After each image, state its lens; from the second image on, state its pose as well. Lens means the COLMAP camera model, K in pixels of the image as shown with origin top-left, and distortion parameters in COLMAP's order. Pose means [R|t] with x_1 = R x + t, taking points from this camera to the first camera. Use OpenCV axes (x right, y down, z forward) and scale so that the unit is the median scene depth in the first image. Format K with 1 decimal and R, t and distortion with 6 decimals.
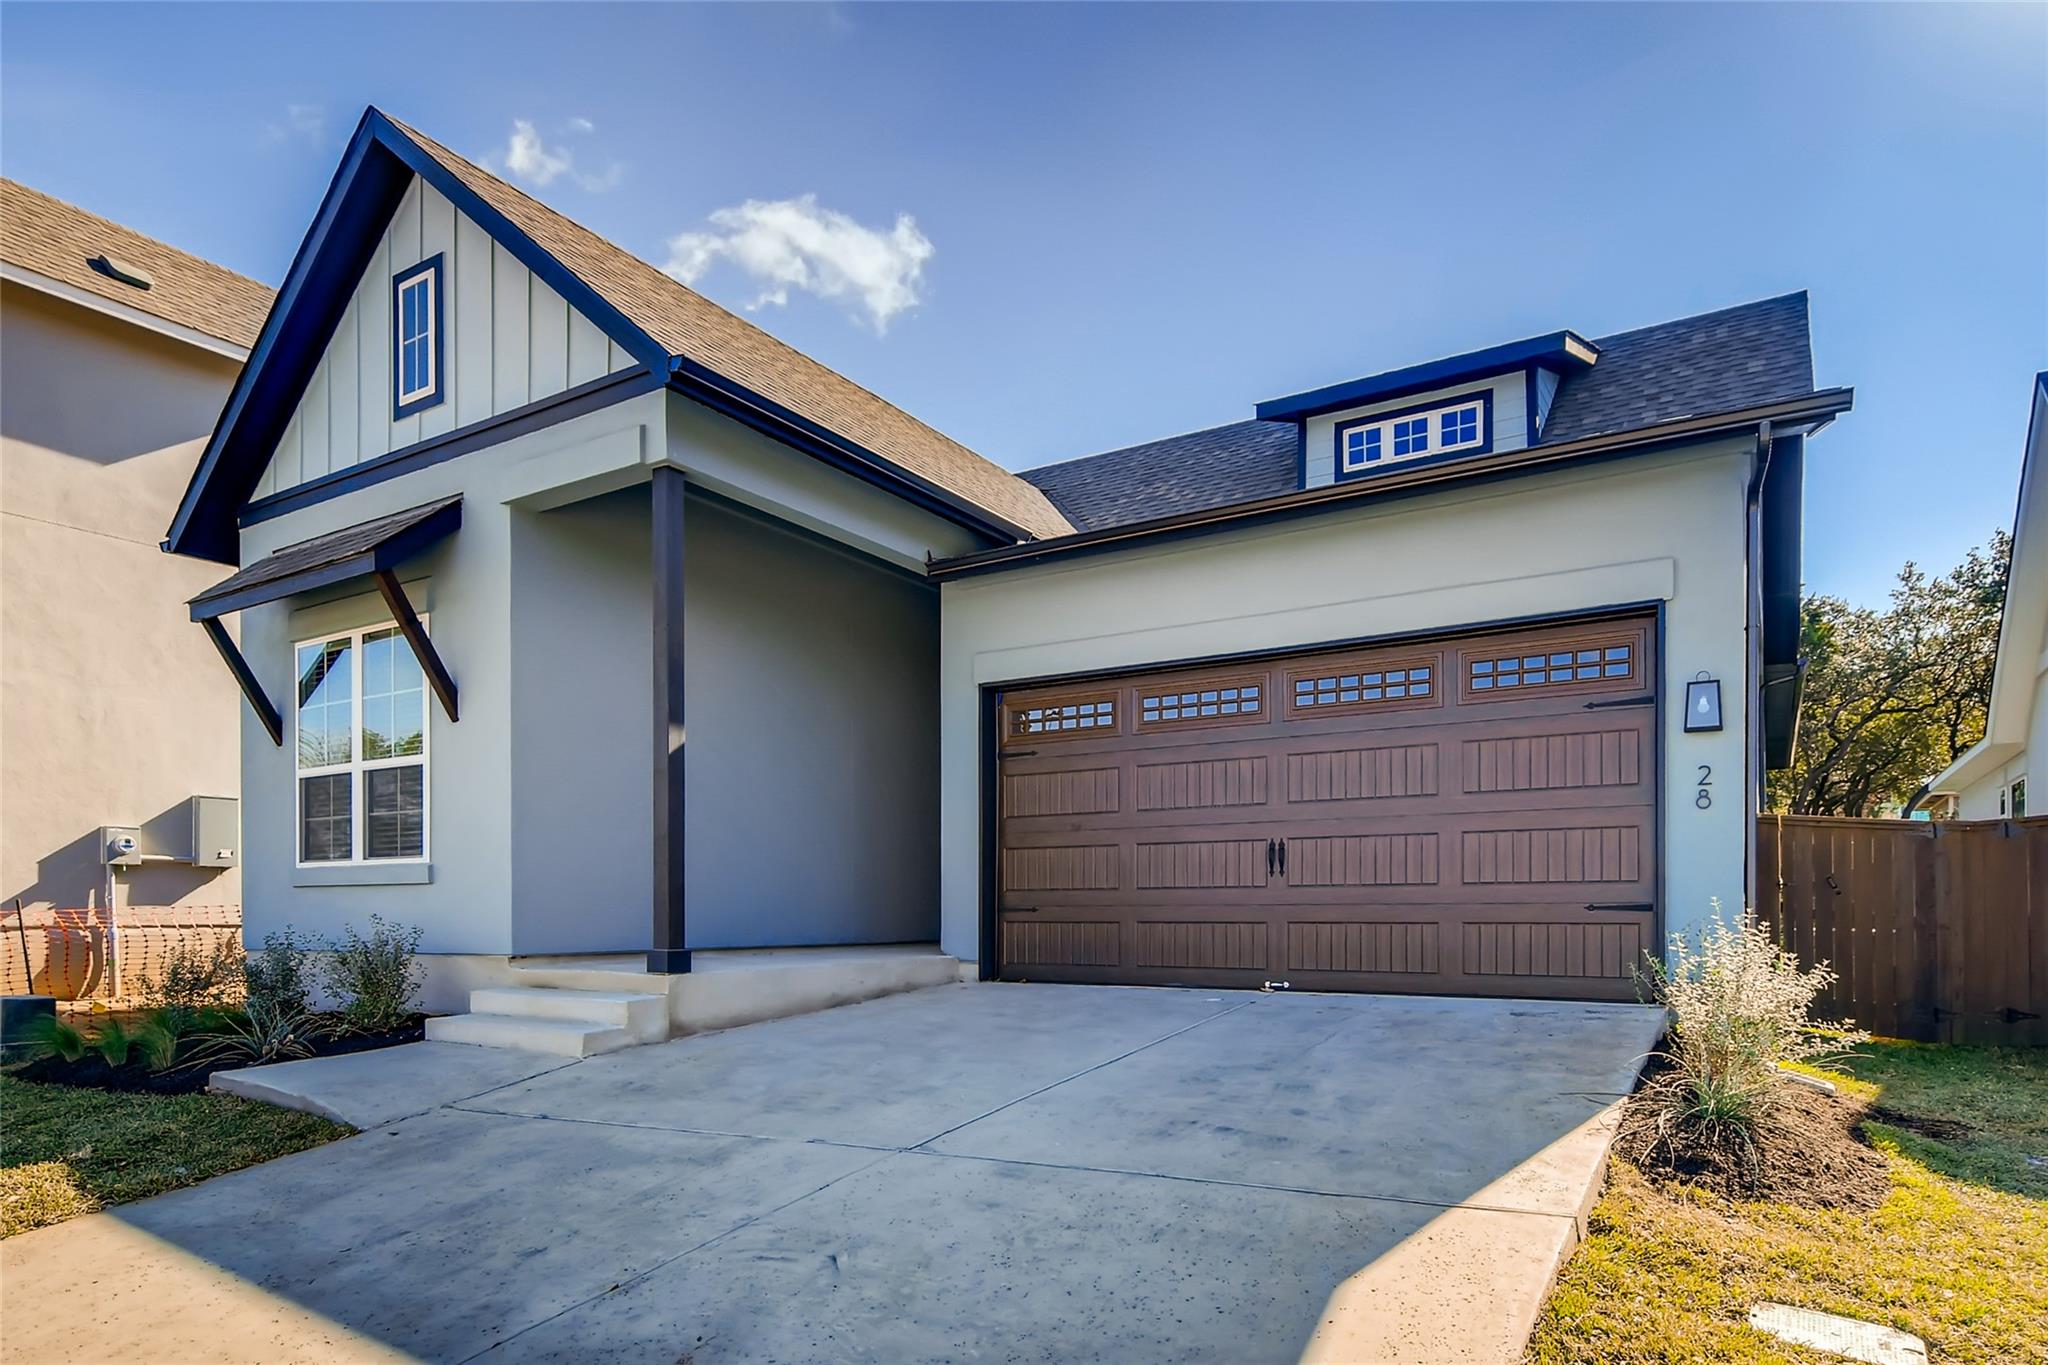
lens RADIAL K [[940.3, 0, 1021.0], [0, 940.3, 705.6], [0, 0, 1]] dist [-0.000661, 0.000022]
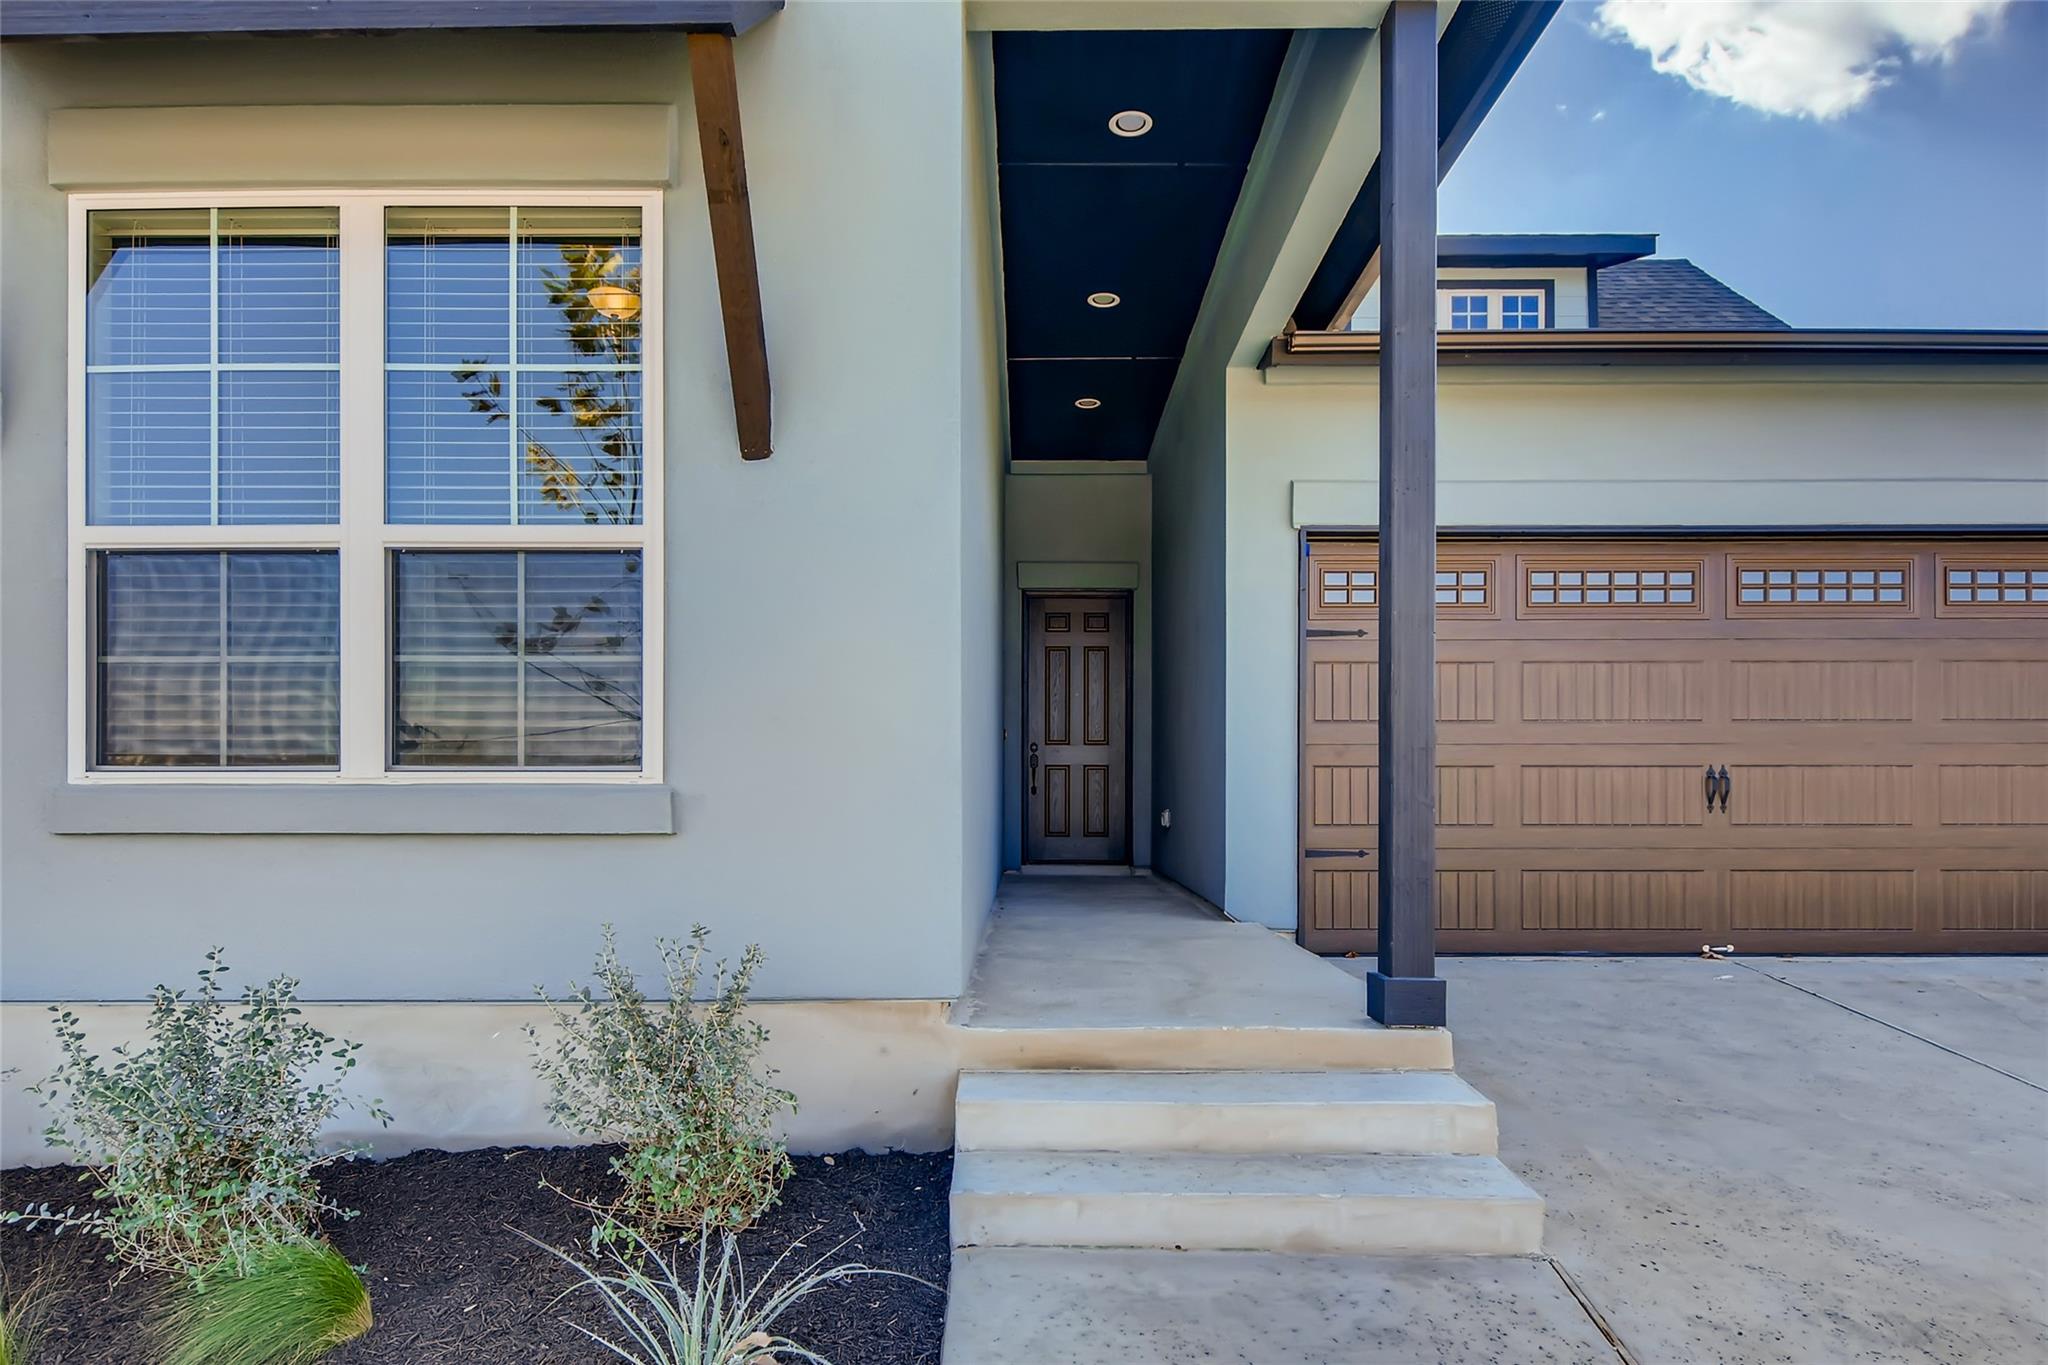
lens RADIAL K [[1019.5, 0, 1024.3], [0, 1019.5, 656.7], [0, 0, 1]] dist [-0.000097, 0.000287]
pose [[0.894985, 0.068576, 0.440793, -0.634008], [-0.095350, 0.994685, 0.038853, 0.072138], [-0.435786, -0.076802, 0.896768, 0.489997]]
